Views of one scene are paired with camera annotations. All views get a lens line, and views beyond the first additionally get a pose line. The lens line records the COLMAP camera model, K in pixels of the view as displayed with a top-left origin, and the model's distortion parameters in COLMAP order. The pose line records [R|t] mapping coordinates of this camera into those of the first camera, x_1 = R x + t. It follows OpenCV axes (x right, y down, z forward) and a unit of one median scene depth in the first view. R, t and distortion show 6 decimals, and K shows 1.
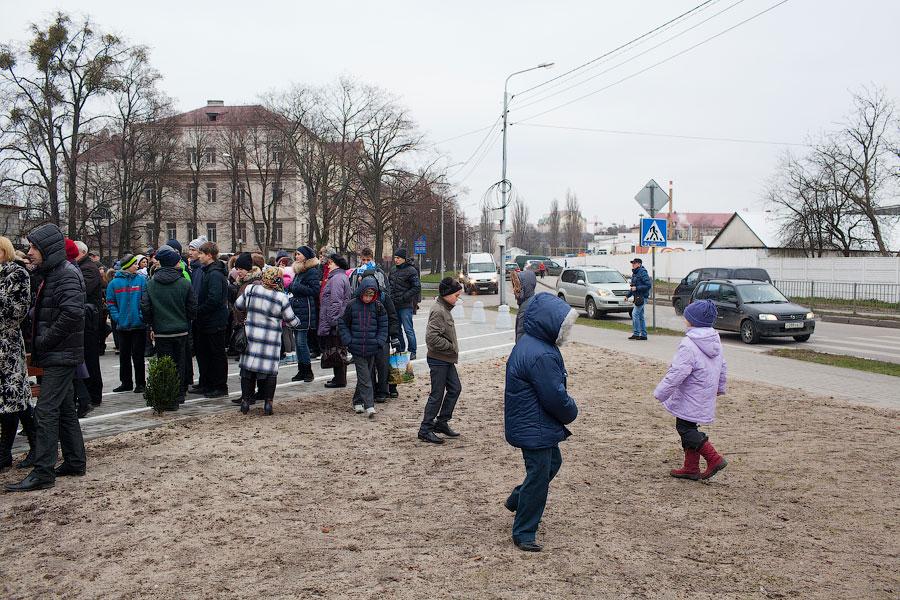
lens RADIAL K [[899.2, 0, 450.0], [0, 899.2, 300.0], [0, 0, 1]] dist [-0.059084, 0.025497]
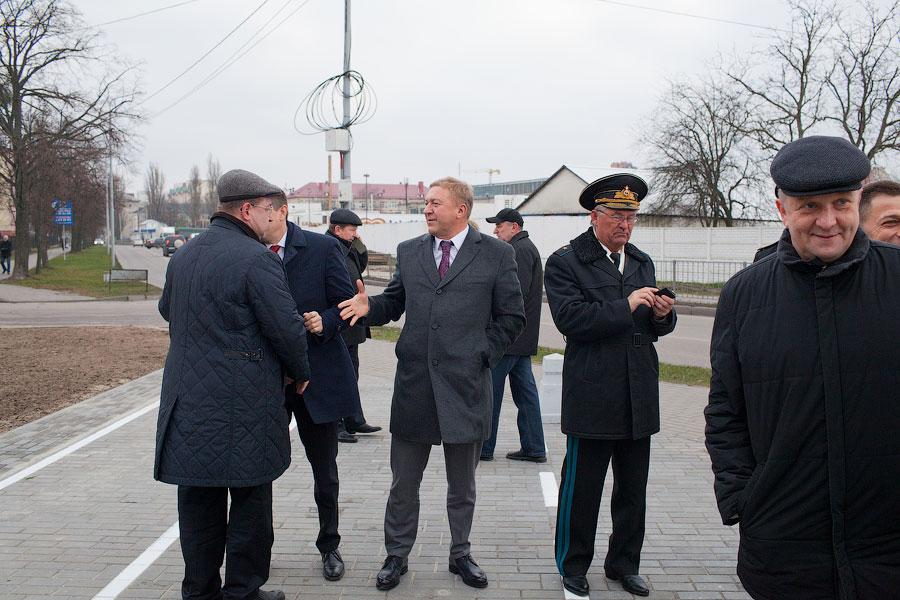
lens RADIAL K [[899.2, 0, 450.0], [0, 899.2, 300.0], [0, 0, 1]] dist [-0.059084, 0.025497]
pose [[0.913660, -0.032218, 0.405201, -0.072082], [0.020340, 0.999229, 0.033587, -0.016045], [-0.405971, -0.022446, 0.913610, 0.389685]]
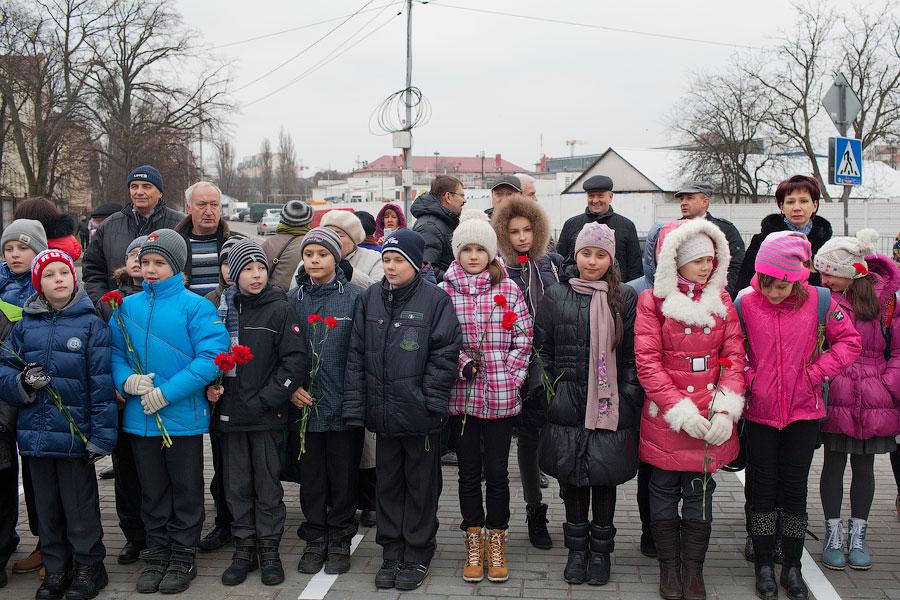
lens RADIAL K [[970.7, 0, 490.2], [0, 970.7, 298.9], [0, 0, 1]] dist [-0.070871, 0.038481]
pose [[0.931316, -0.038370, 0.362184, -0.113003], [0.020747, 0.998409, 0.052423, -0.010416], [-0.363620, -0.041308, 0.930631, 0.231650]]
